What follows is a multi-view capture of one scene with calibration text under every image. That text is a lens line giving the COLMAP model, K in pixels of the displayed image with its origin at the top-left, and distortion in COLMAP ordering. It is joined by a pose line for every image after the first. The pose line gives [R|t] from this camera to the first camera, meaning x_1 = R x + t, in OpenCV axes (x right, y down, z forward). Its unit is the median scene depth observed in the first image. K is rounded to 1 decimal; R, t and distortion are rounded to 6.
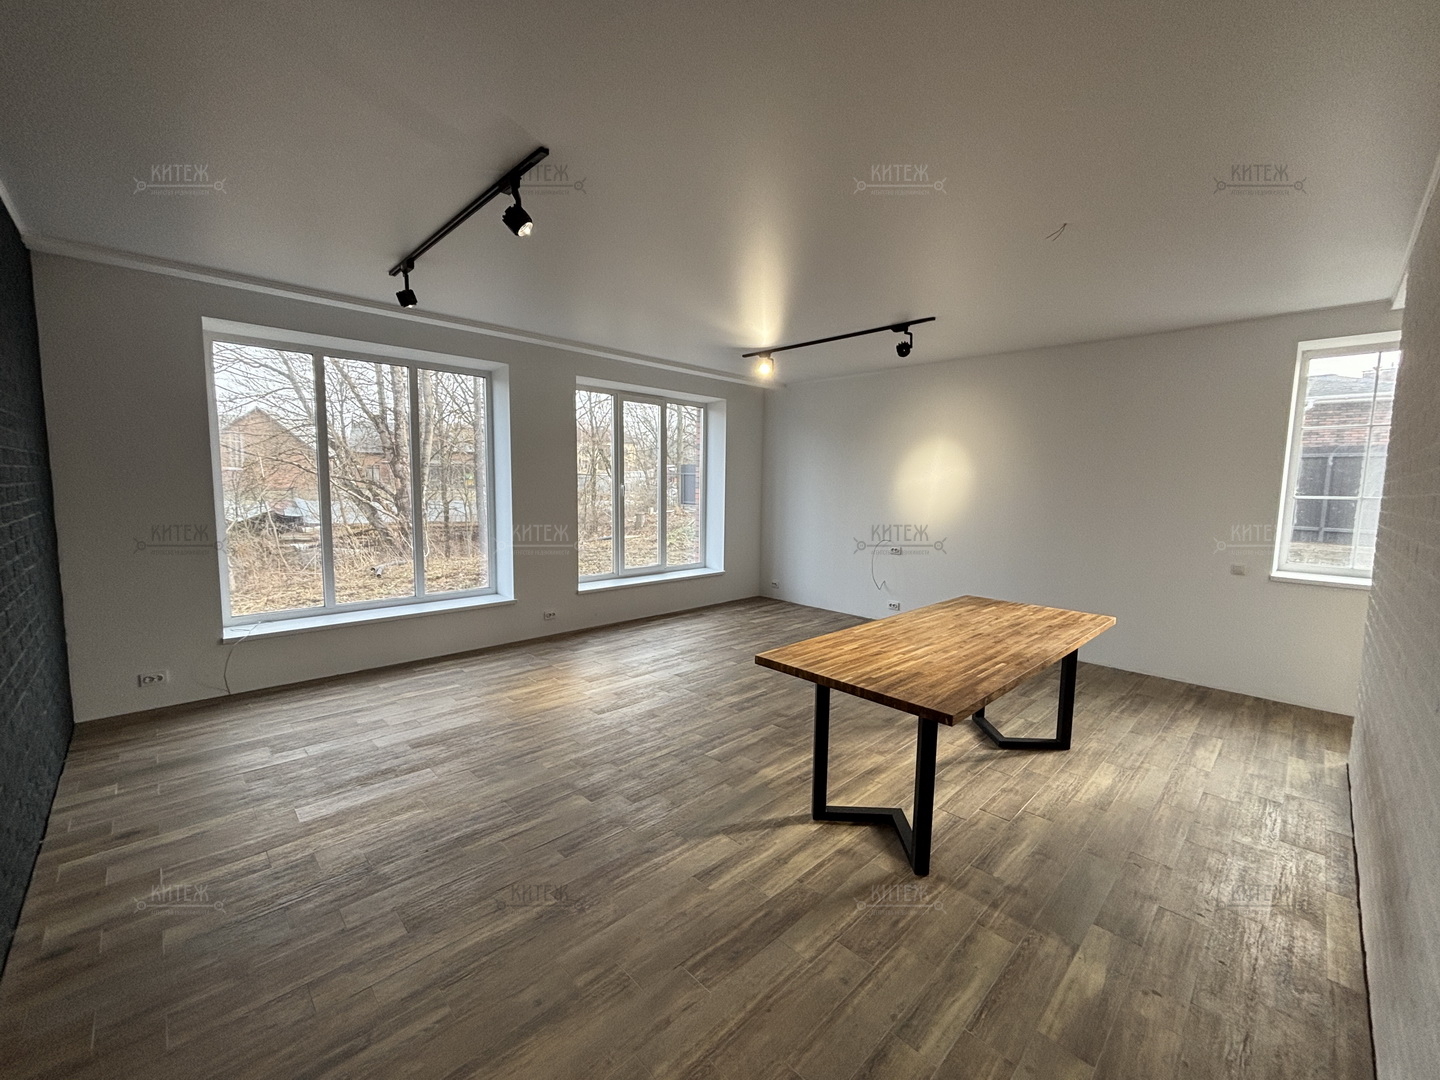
lens RADIAL K [[581.8, 0, 729.2], [0, 581.8, 560.8], [0, 0, 1]] dist [0.009301, -0.003863]
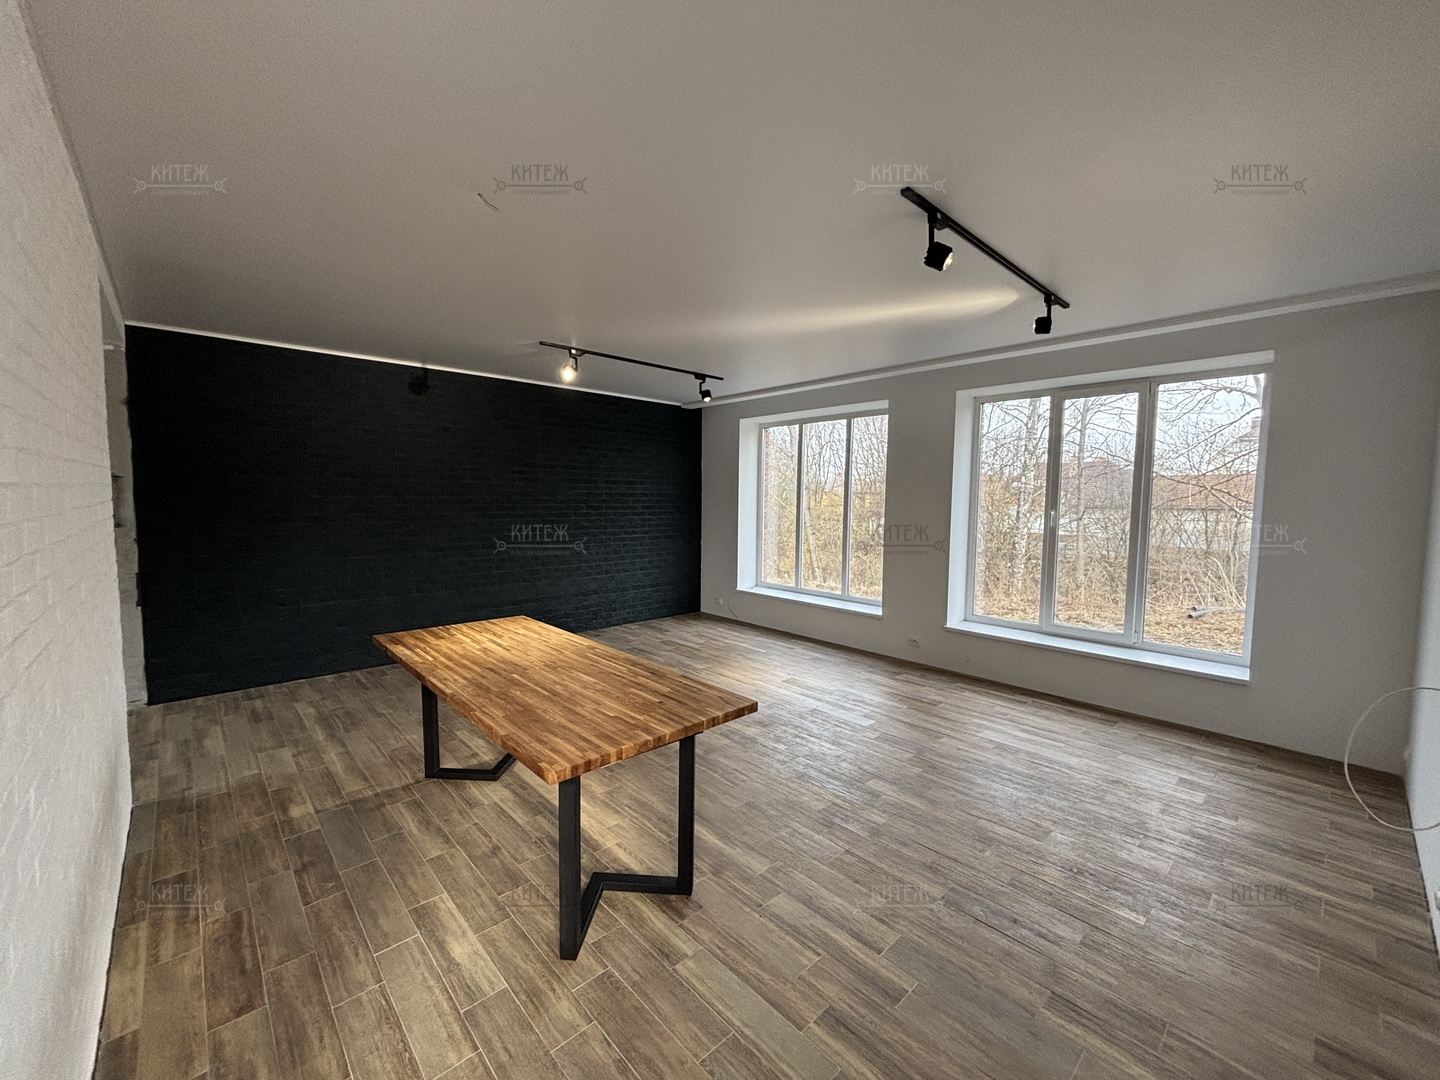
lens RADIAL K [[581.8, 0, 708.5], [0, 581.8, 540.0], [0, 0, 1]] dist [0.009301, -0.003863]
pose [[-0.049361, 0.062013, -0.996854, 1.043374], [-0.143112, 0.987333, 0.068507, -0.143172], [0.988475, 0.146043, -0.039861, 1.020813]]
